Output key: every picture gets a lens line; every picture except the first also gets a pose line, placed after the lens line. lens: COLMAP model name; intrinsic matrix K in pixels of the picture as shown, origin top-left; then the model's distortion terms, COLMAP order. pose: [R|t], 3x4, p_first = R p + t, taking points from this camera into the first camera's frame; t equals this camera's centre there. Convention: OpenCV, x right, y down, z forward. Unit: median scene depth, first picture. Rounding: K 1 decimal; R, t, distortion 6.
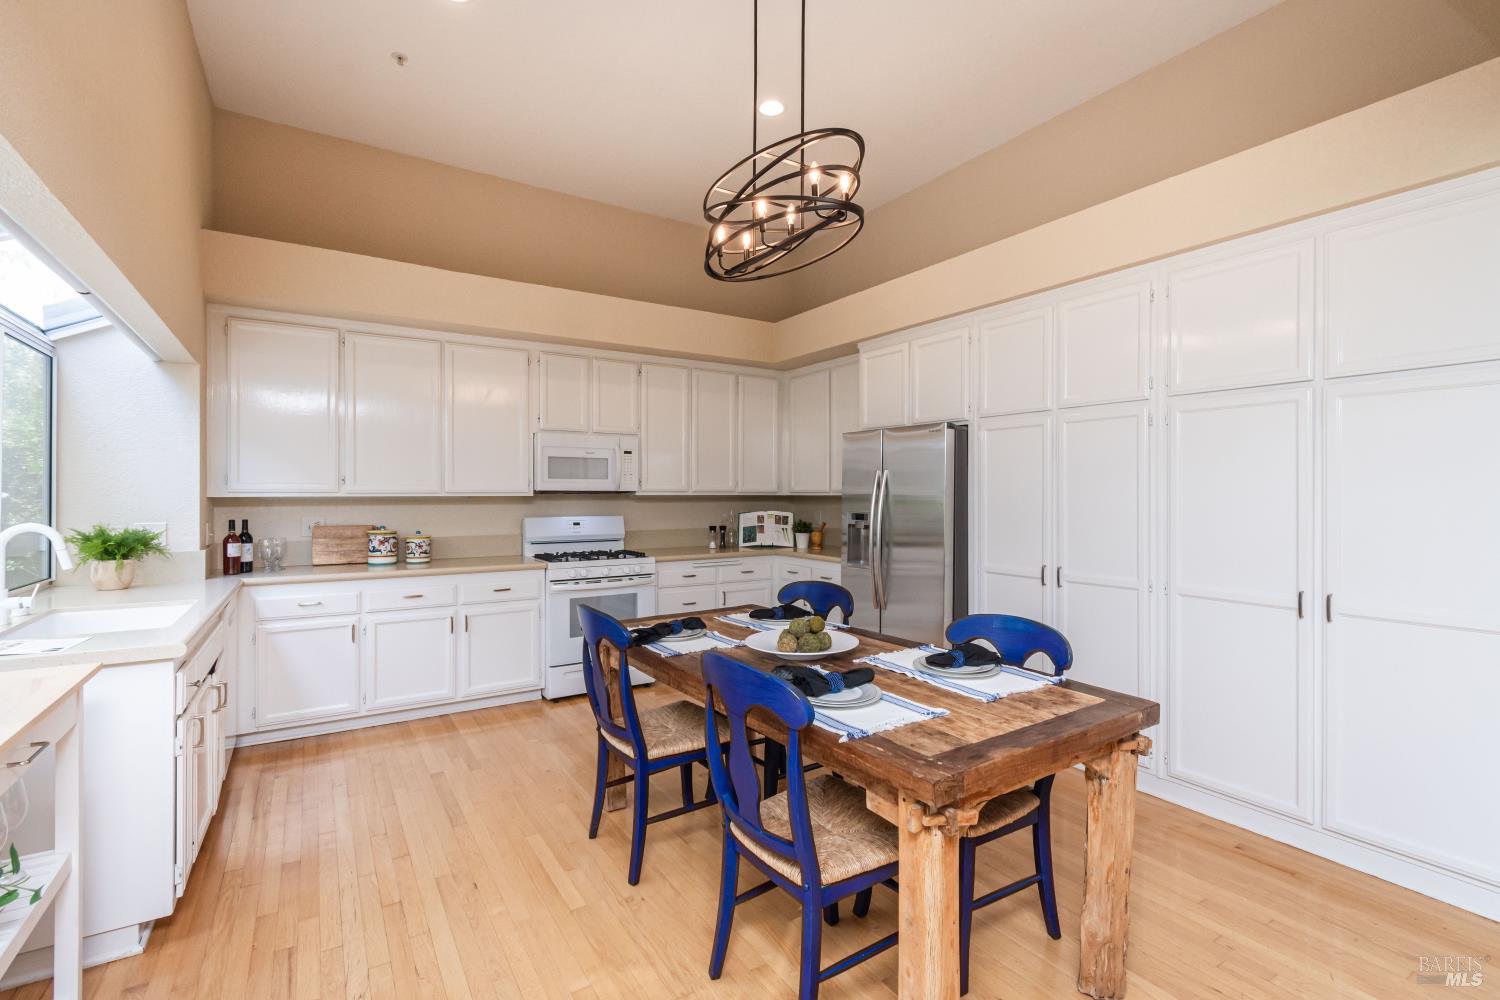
lens RADIAL K [[682.6, 0, 755.5], [0, 682.6, 496.1], [0, 0, 1]] dist [-0.000839, -0.000276]
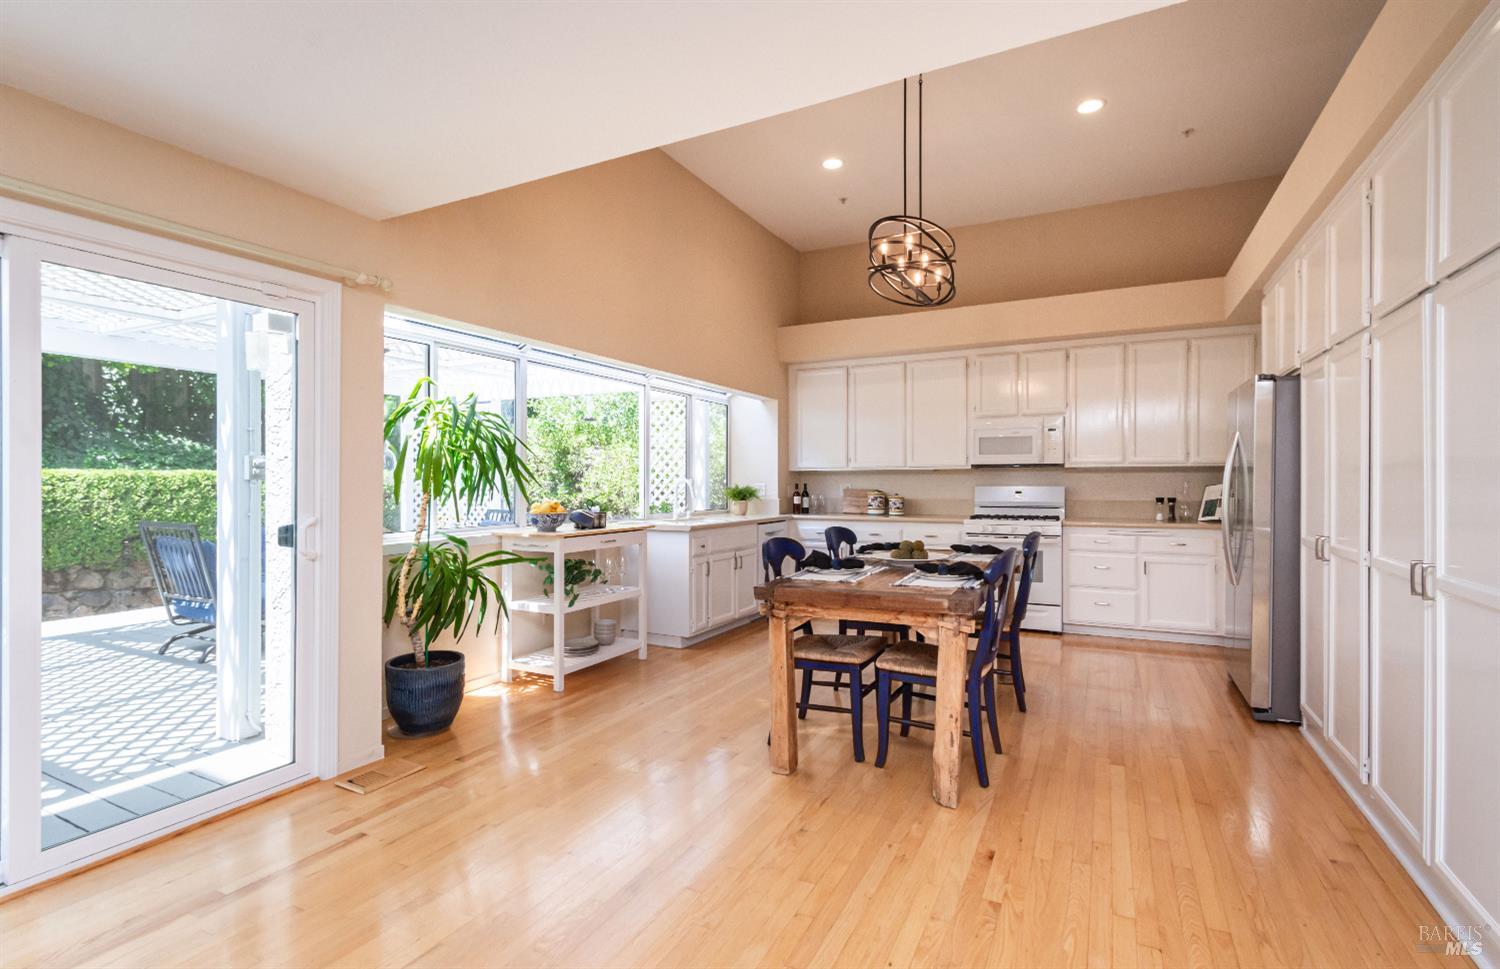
lens RADIAL K [[701.8, 0, 749.4], [0, 701.8, 483.2], [0, 0, 1]] dist [0.009459, -0.000211]
pose [[0.501066, 0.003506, -0.865402, 0.612967], [0.003181, 0.999978, 0.005893, 0.017774], [0.865403, -0.005705, 0.501044, -0.030386]]
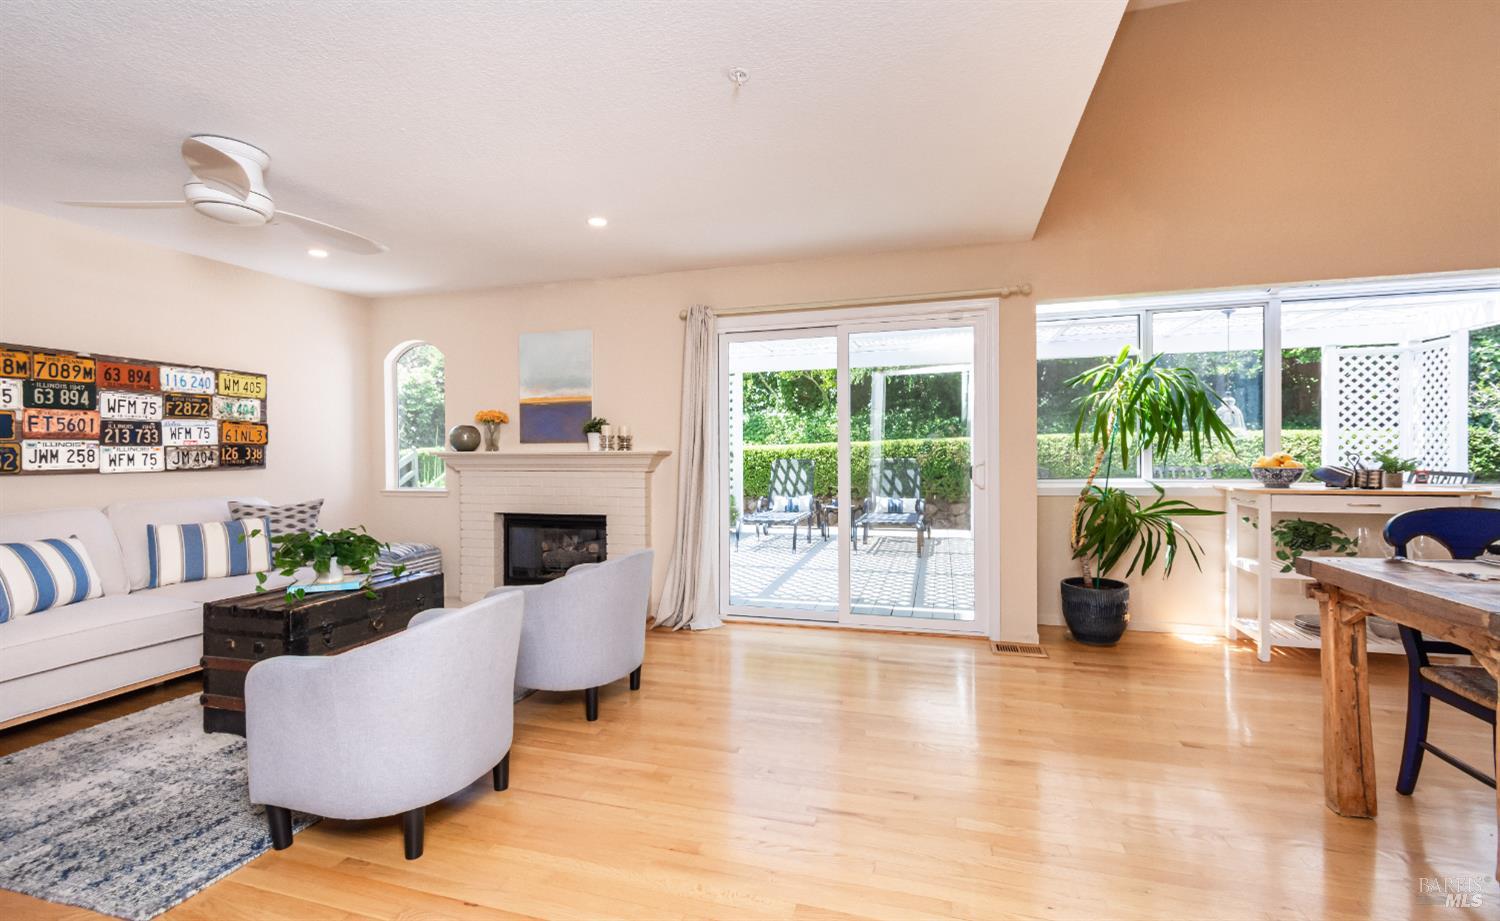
lens RADIAL K [[650.6, 0, 742.9], [0, 650.6, 449.7], [0, 0, 1]] dist [0.003718, 0.000387]
pose [[-0.763571, 0.008514, -0.645667, 0.670979], [0.013511, 0.999905, -0.002793, 0.034183], [0.645582, -0.010856, -0.763614, 0.385639]]
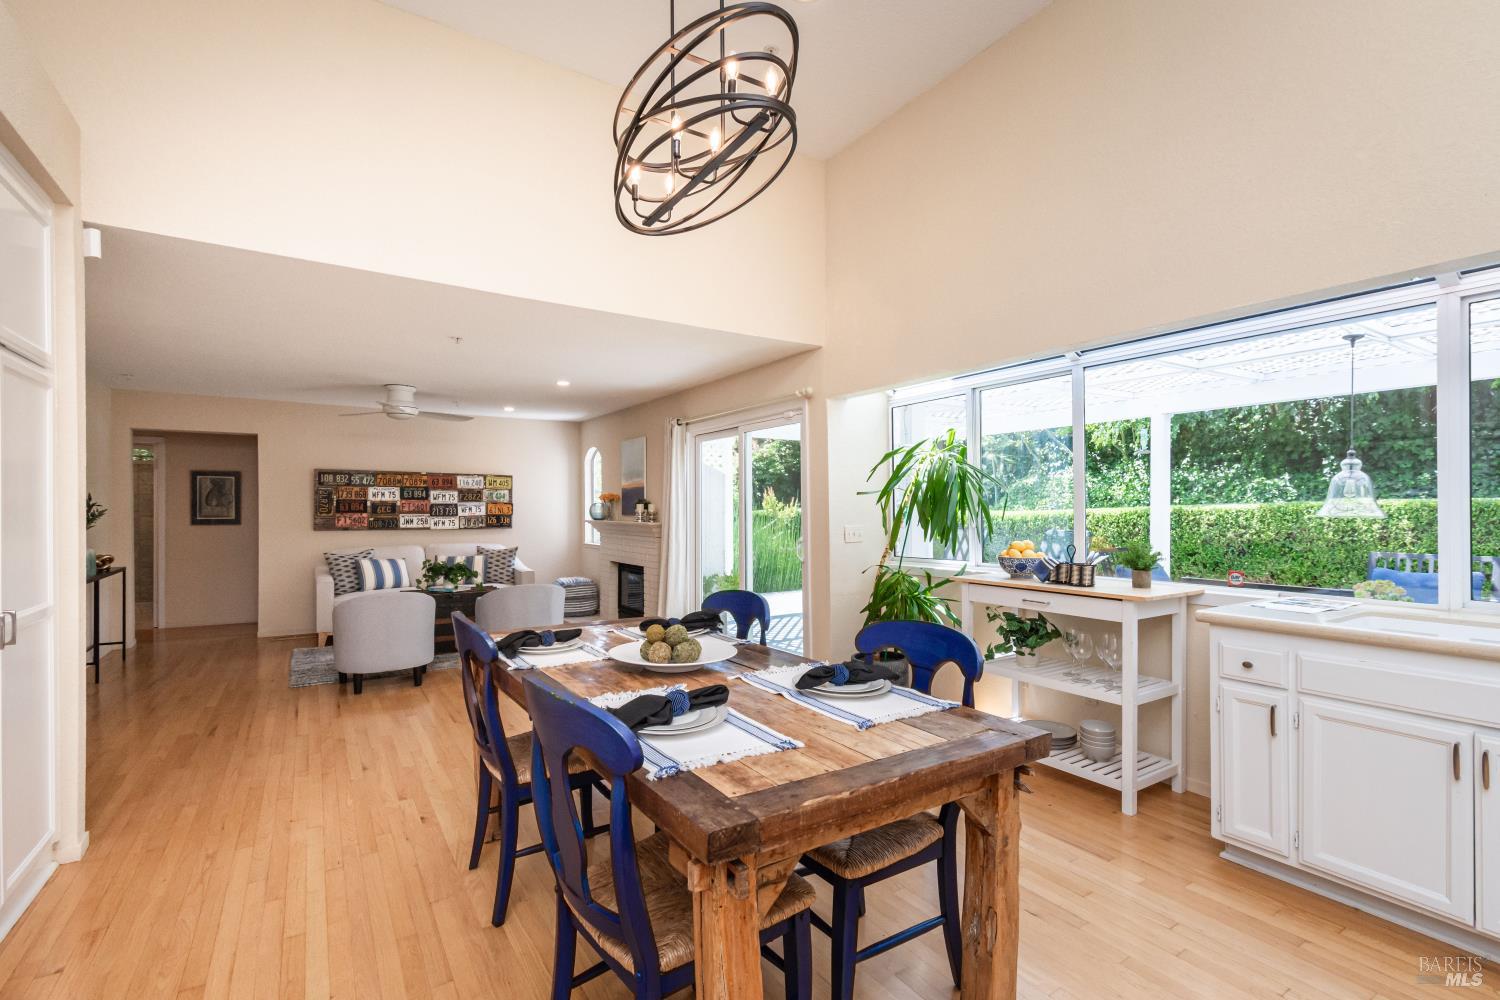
lens RADIAL K [[682.6, 0, 747.5], [0, 682.6, 510.0], [0, 0, 1]] dist [-0.000839, -0.000276]
pose [[-0.999953, 0.005509, 0.007991, -0.022797], [0.005483, 0.999980, -0.003282, 0.011674], [-0.008009, -0.003238, -0.999963, 0.966304]]
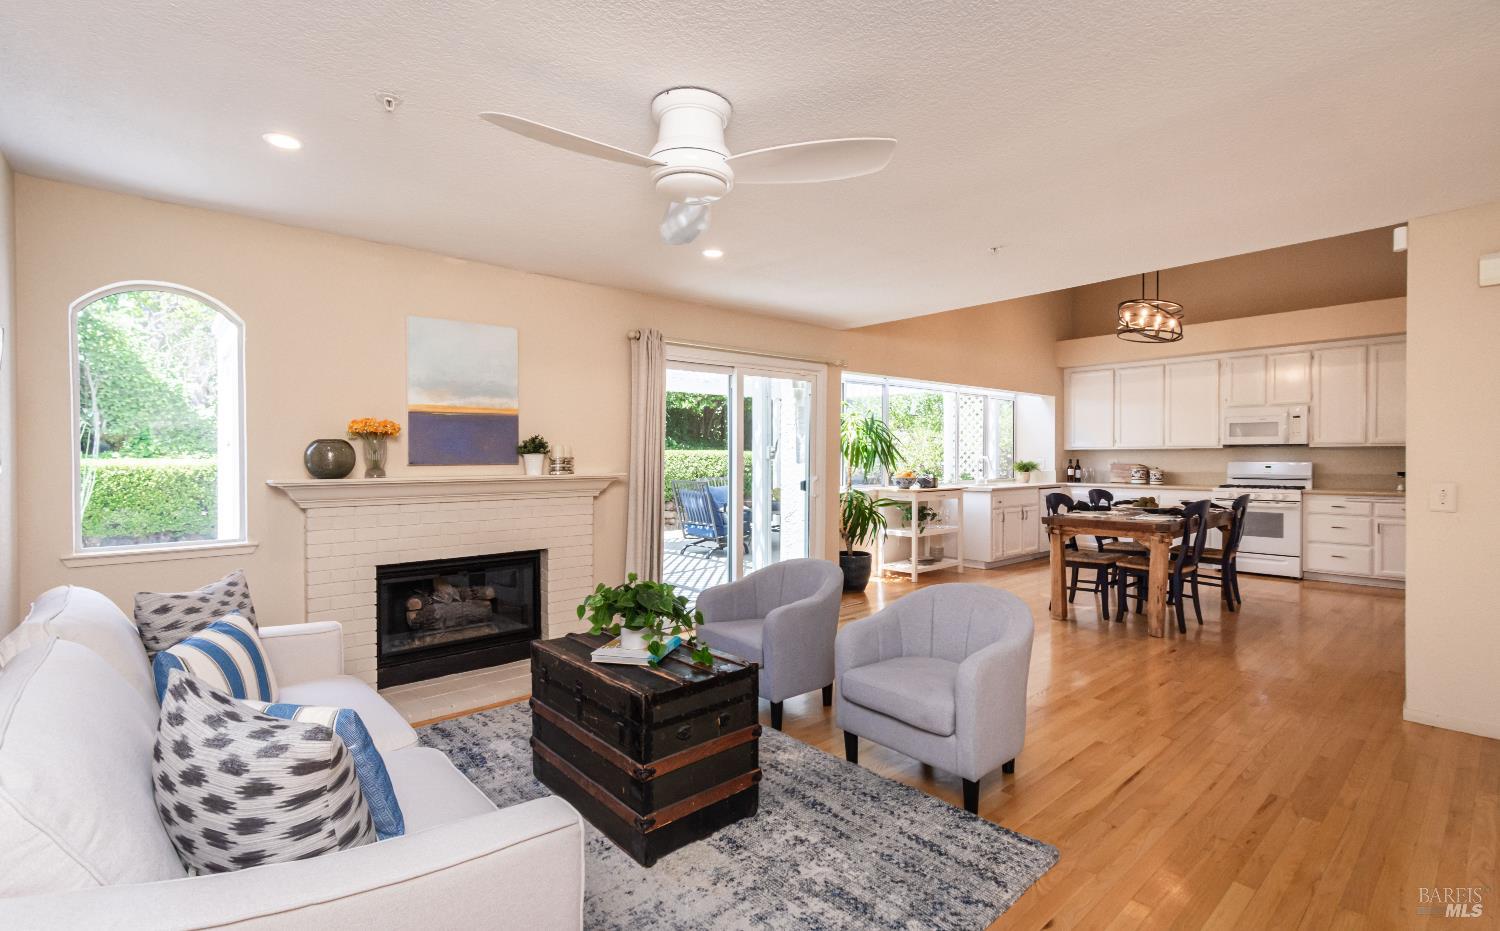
lens RADIAL K [[679.3, 0, 751.9], [0, 679.3, 462.5], [0, 0, 1]] dist [-0.000593, 0.000181]
pose [[0.147942, 0.013276, -0.988907, 1.106257], [0.006123, 0.999878, 0.014339, 0.004173], [0.988977, -0.008177, 0.147843, -0.349426]]
